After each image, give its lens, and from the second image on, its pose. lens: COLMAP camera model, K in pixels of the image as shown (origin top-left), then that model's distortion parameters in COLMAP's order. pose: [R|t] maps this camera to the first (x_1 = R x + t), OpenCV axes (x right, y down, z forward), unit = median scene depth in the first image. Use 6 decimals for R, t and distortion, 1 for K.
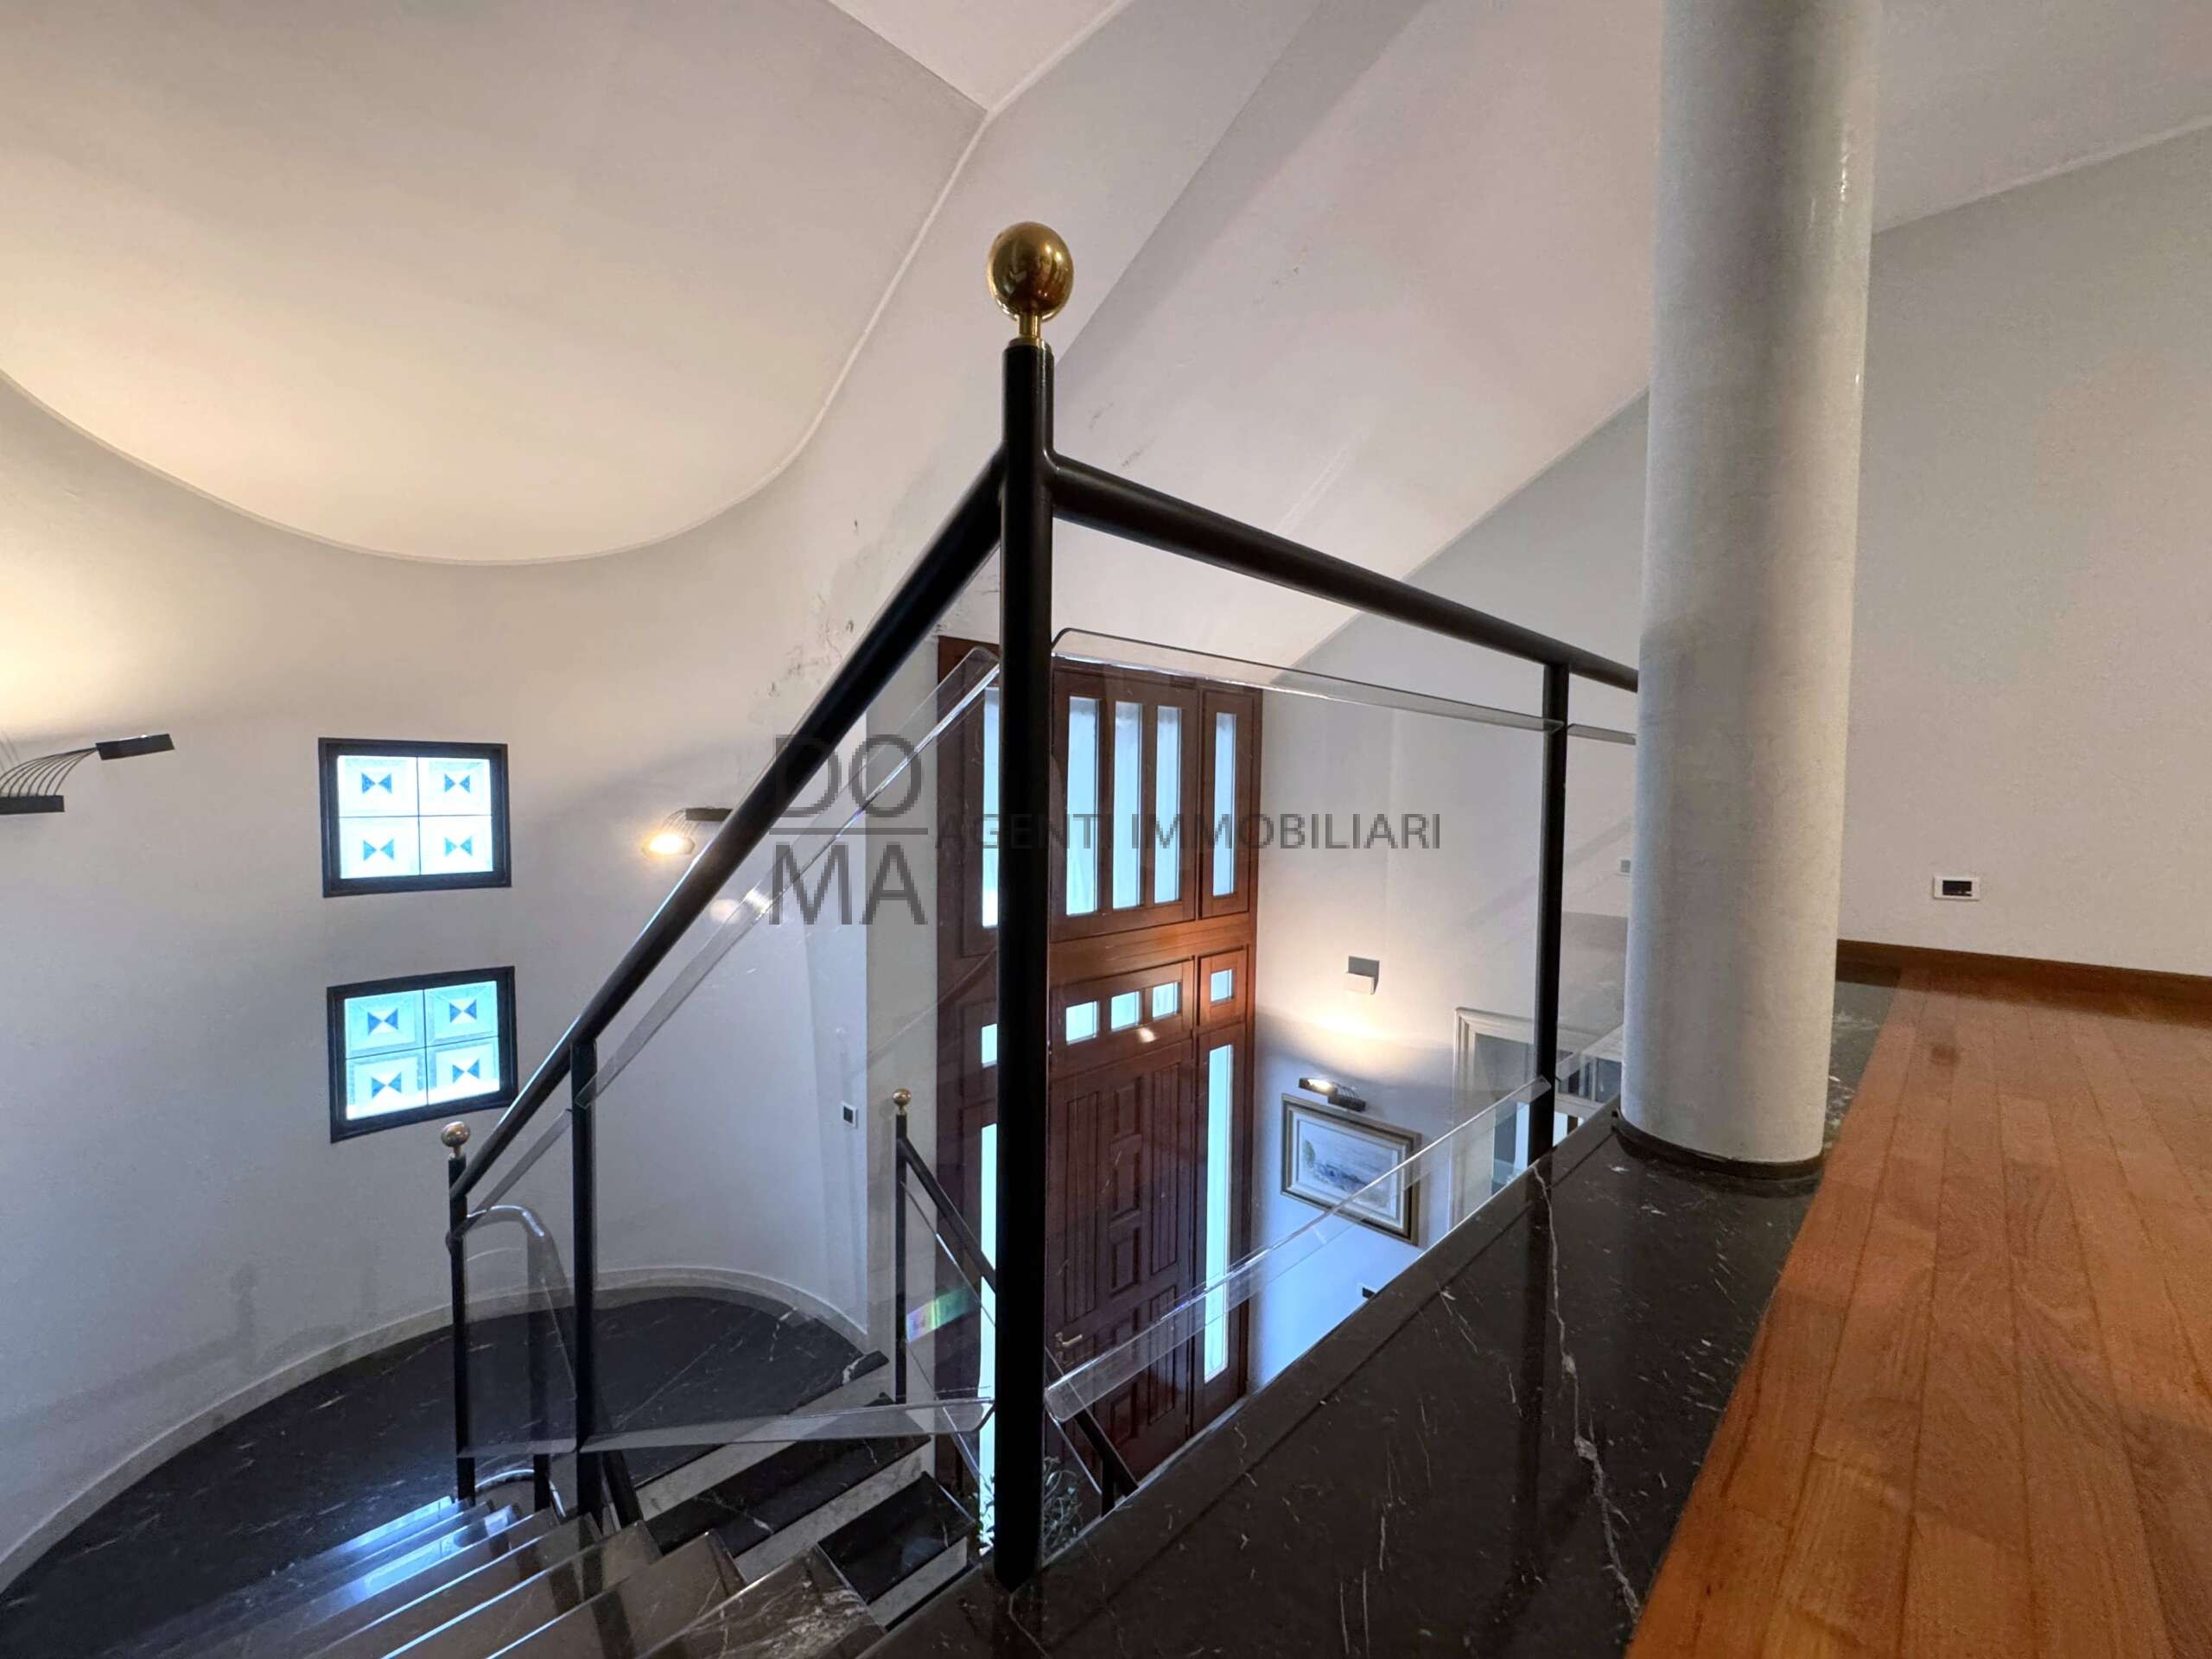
lens RADIAL K [[876.5, 0, 1093.9], [0, 876.5, 825.4], [0, 0, 1]] dist [-0.004036, 0.000791]
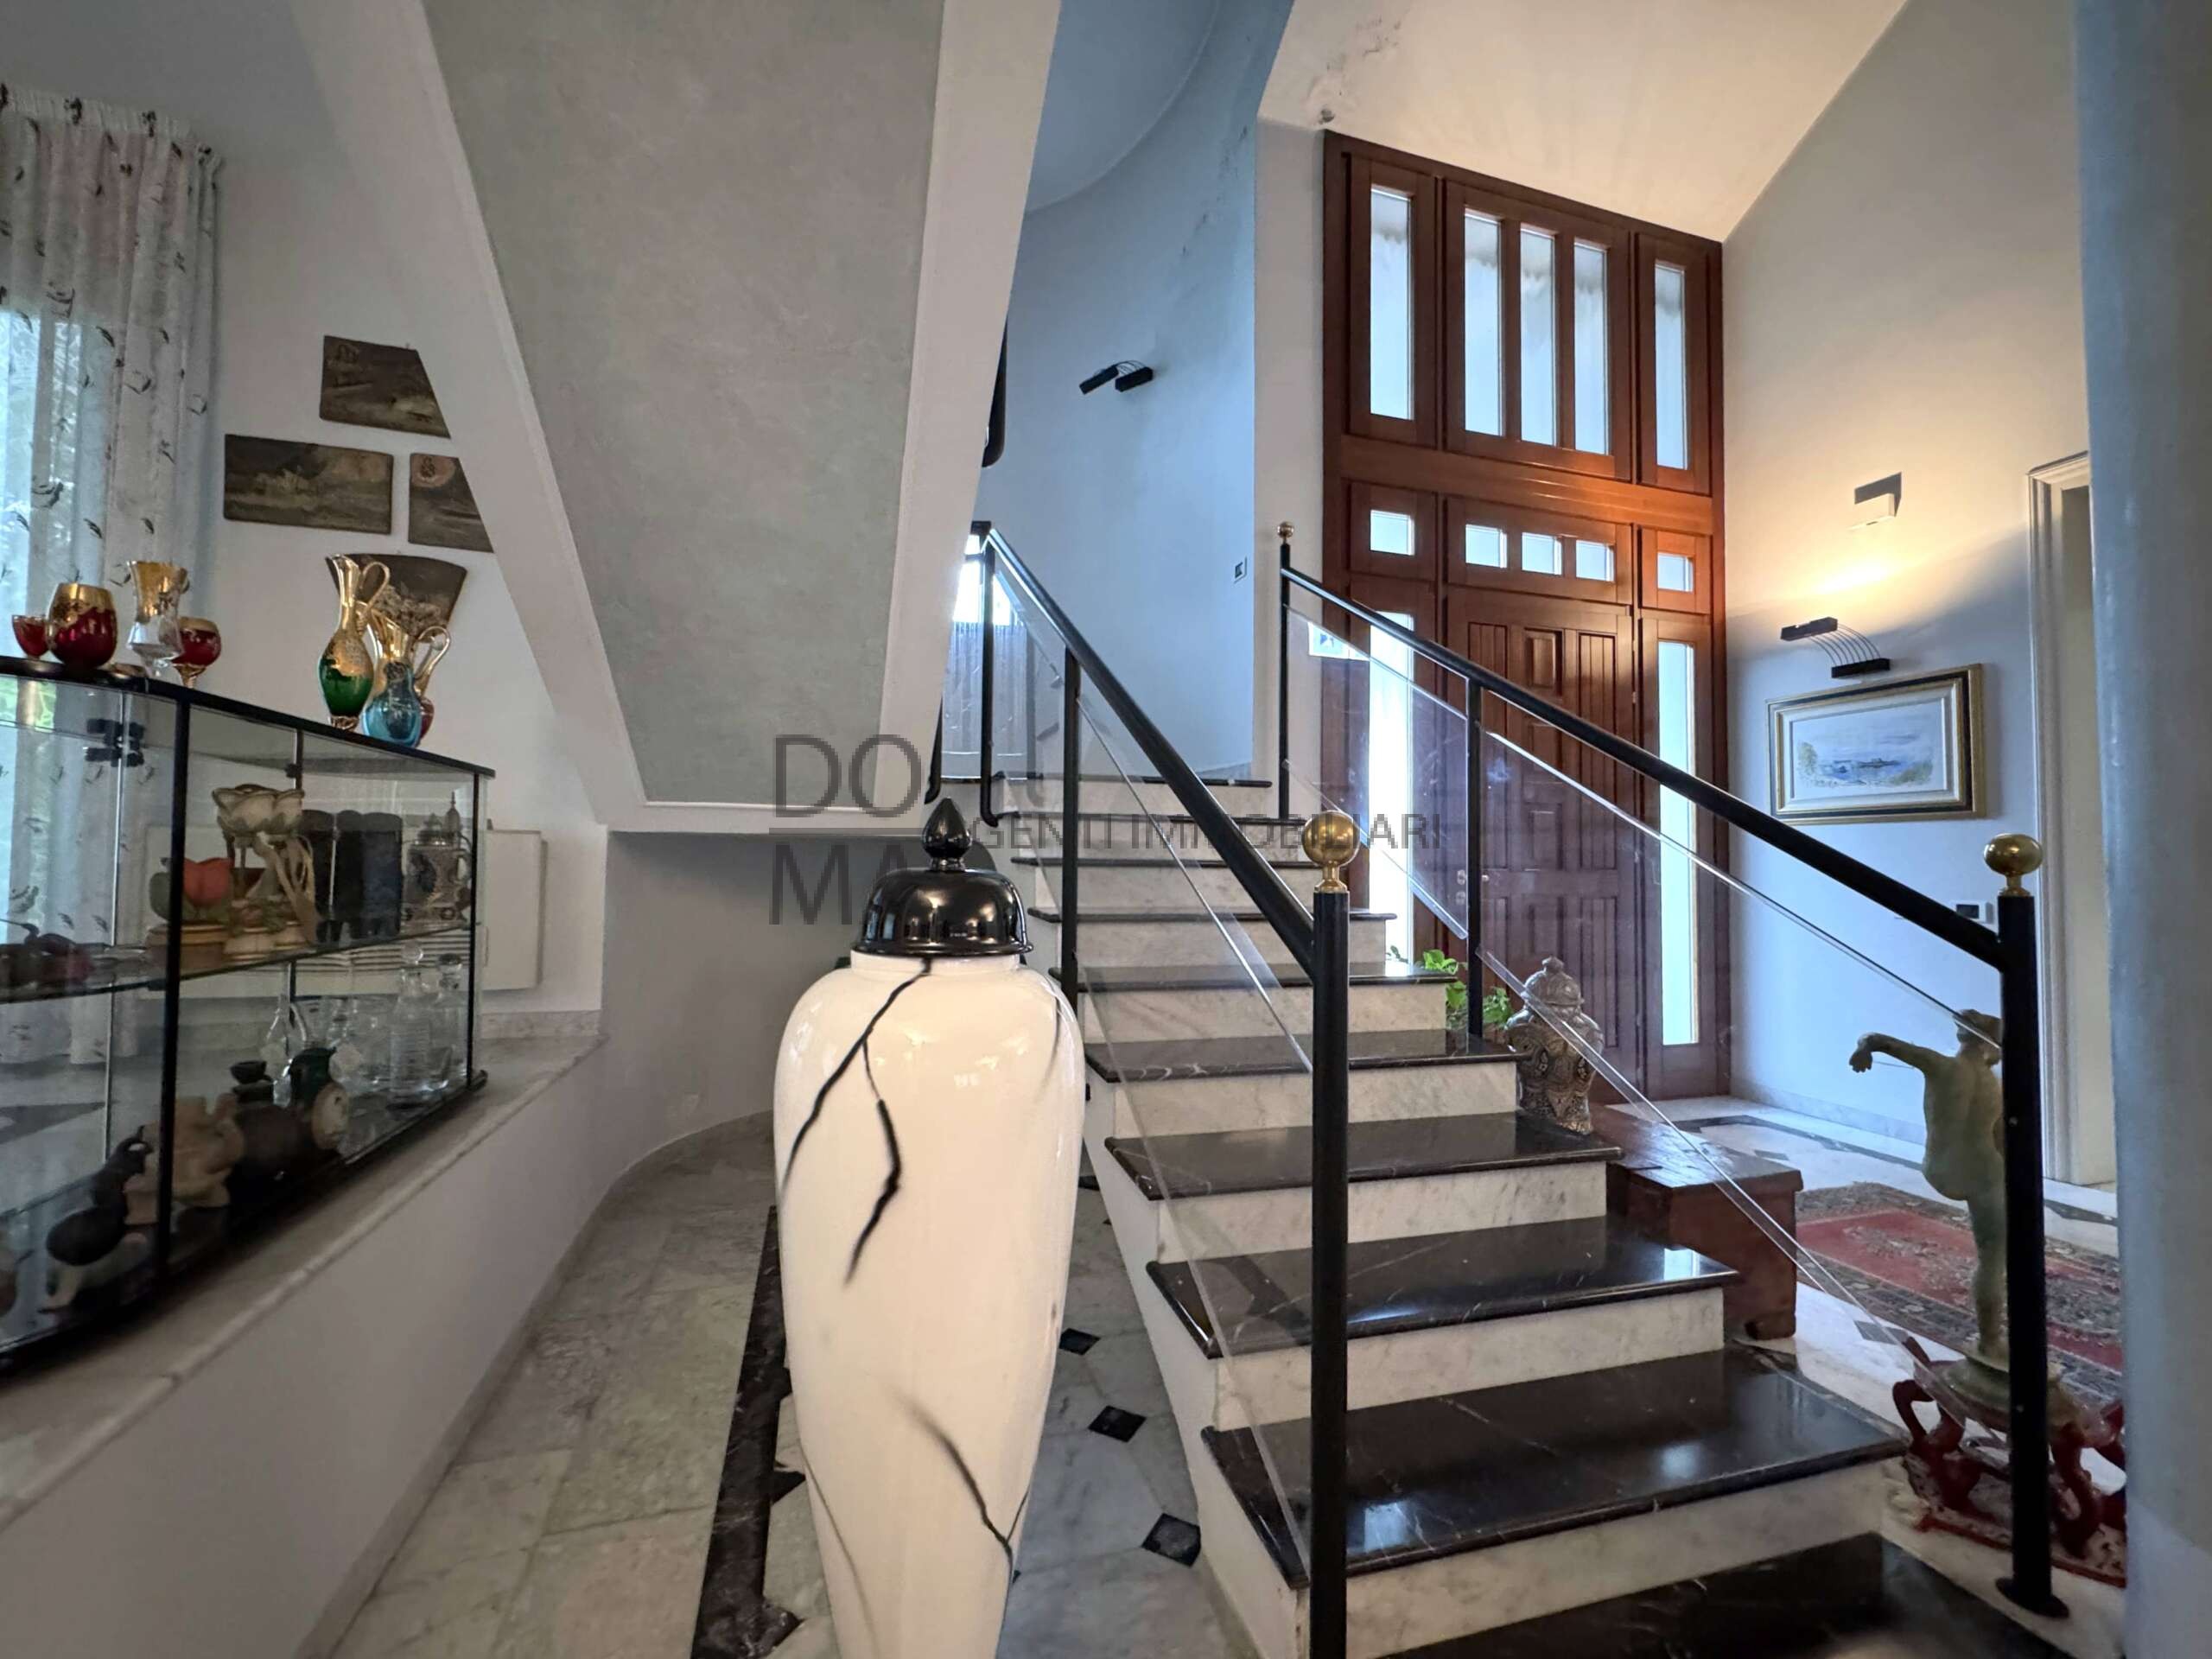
lens RADIAL K [[907.0, 0, 1093.7], [0, 907.0, 829.5], [0, 0, 1]] dist [-0.004832, -0.000726]
pose [[0.880040, -0.014976, -0.474663, 0.066597], [-0.025550, 0.996562, -0.078814, 0.558395], [0.474211, 0.081487, 0.876632, -0.030664]]
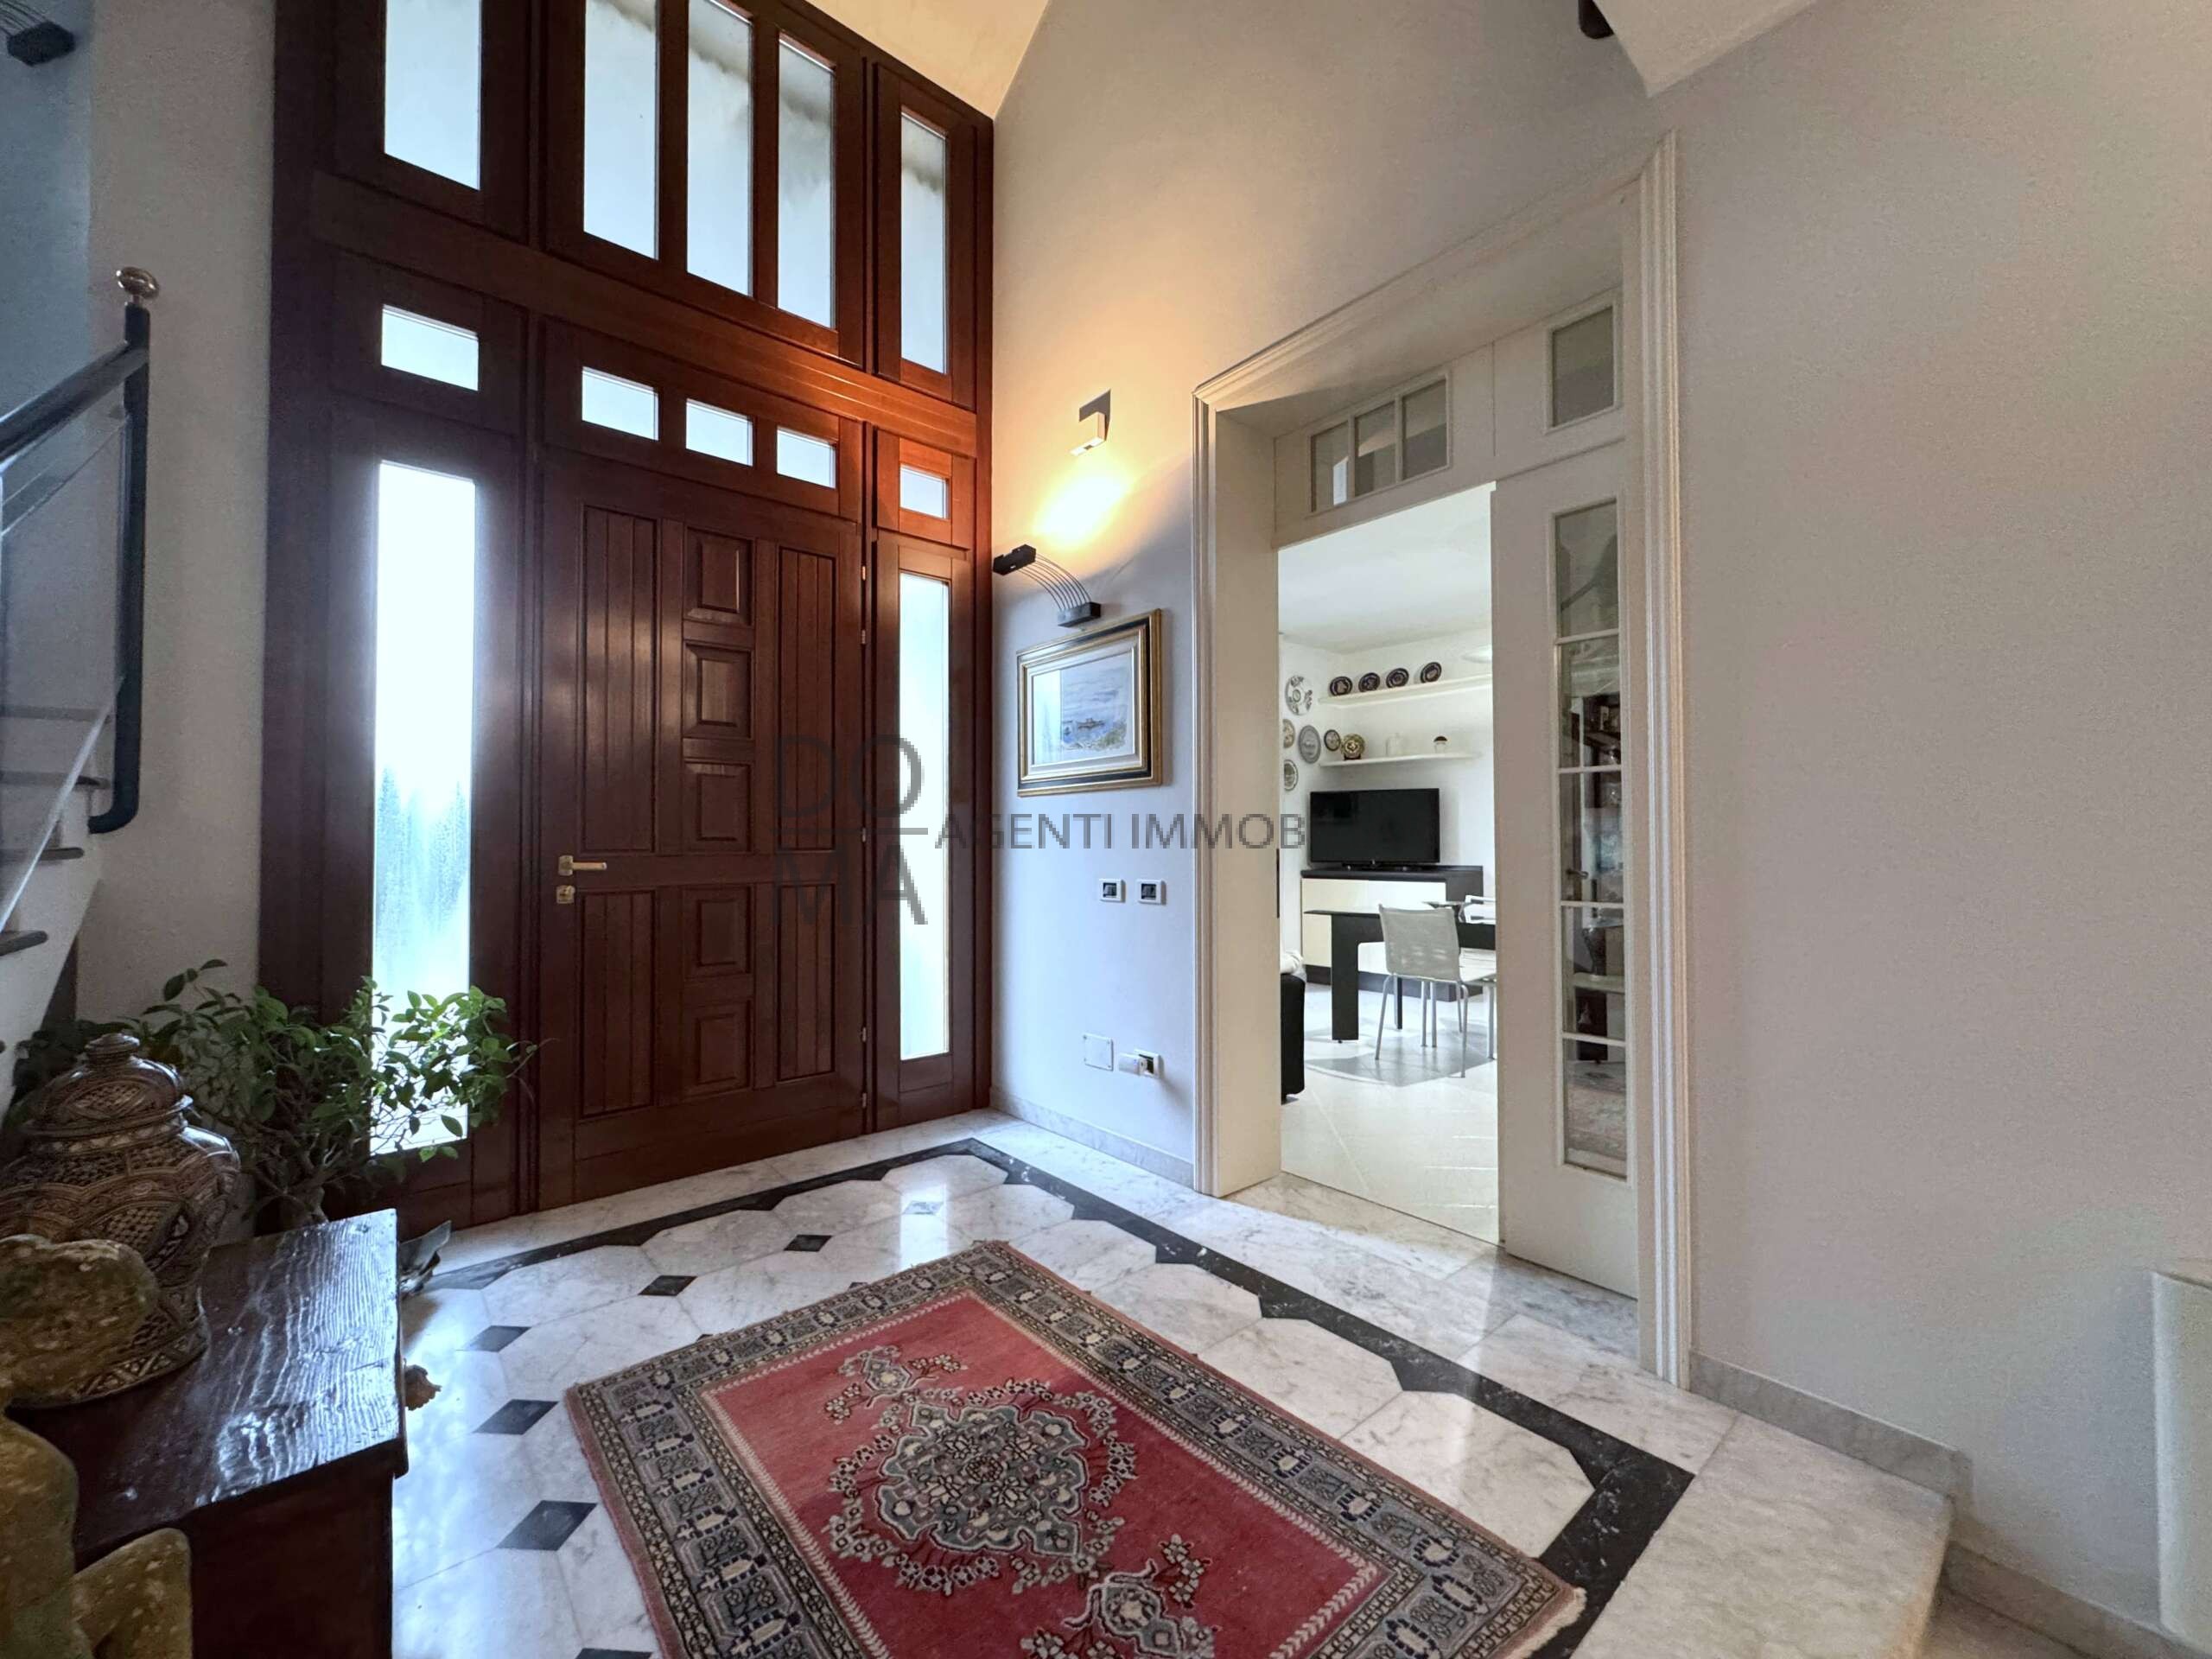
lens RADIAL K [[876.5, 0, 1102.1], [0, 876.5, 827.4], [0, 0, 1]] dist [-0.004036, 0.000791]
pose [[0.996506, -0.013648, -0.082399, 0.371052], [0.008345, 0.997892, -0.064357, 0.542267], [0.083104, 0.063445, 0.994519, 0.338354]]
